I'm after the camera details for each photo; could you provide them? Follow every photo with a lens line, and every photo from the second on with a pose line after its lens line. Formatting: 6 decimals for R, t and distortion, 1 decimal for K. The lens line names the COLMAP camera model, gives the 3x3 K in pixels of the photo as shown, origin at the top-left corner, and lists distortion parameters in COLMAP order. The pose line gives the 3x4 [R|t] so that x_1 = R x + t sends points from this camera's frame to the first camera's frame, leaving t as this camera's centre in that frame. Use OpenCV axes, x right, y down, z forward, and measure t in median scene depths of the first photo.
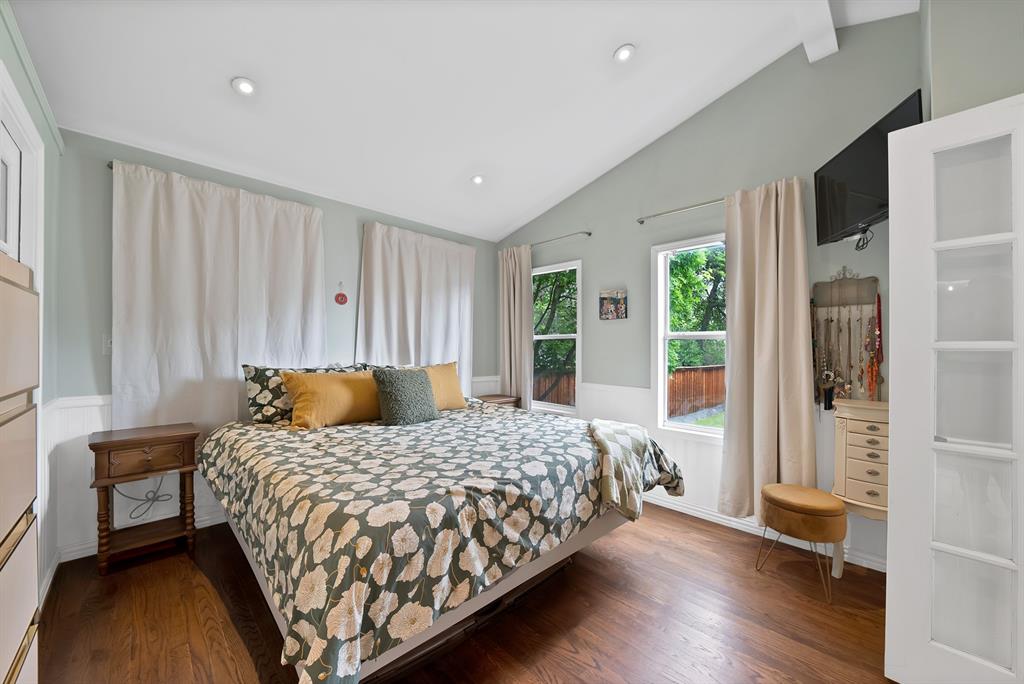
lens RADIAL K [[380.7, 0, 509.2], [0, 380.7, 343.0], [0, 0, 1]] dist [-0.015089, 0.000086]
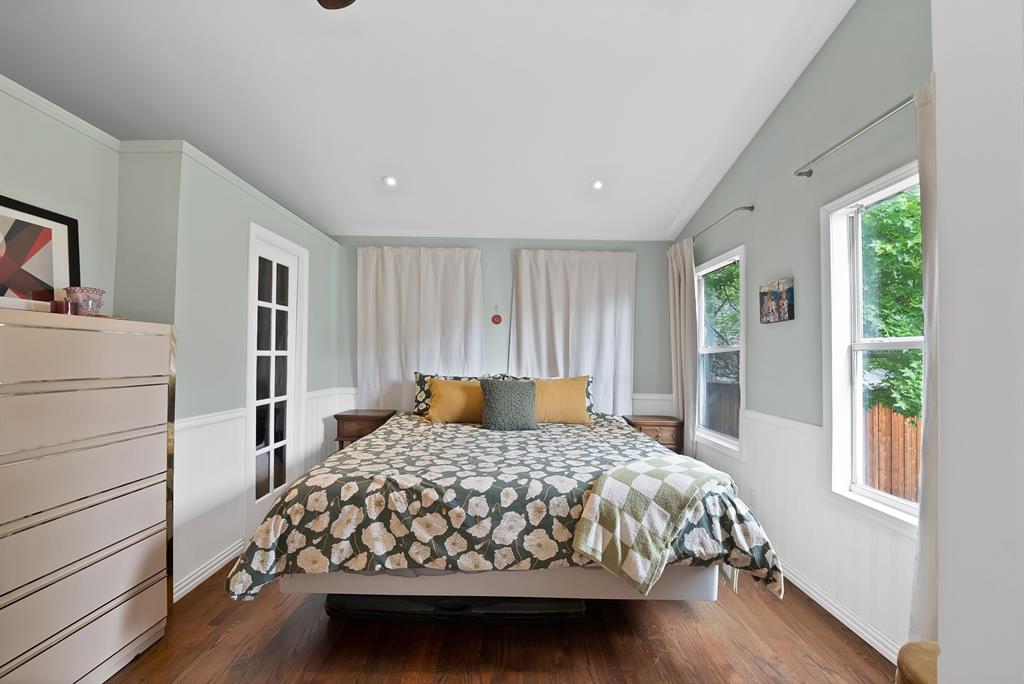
lens RADIAL K [[384.8, 0, 516.7], [0, 384.8, 346.1], [0, 0, 1]] dist [-0.014859, 0.000241]
pose [[0.724758, -0.019763, -0.688721, 0.763391], [0.001274, 0.999625, -0.027343, 0.000618], [0.689003, 0.018940, 0.724511, 0.306389]]
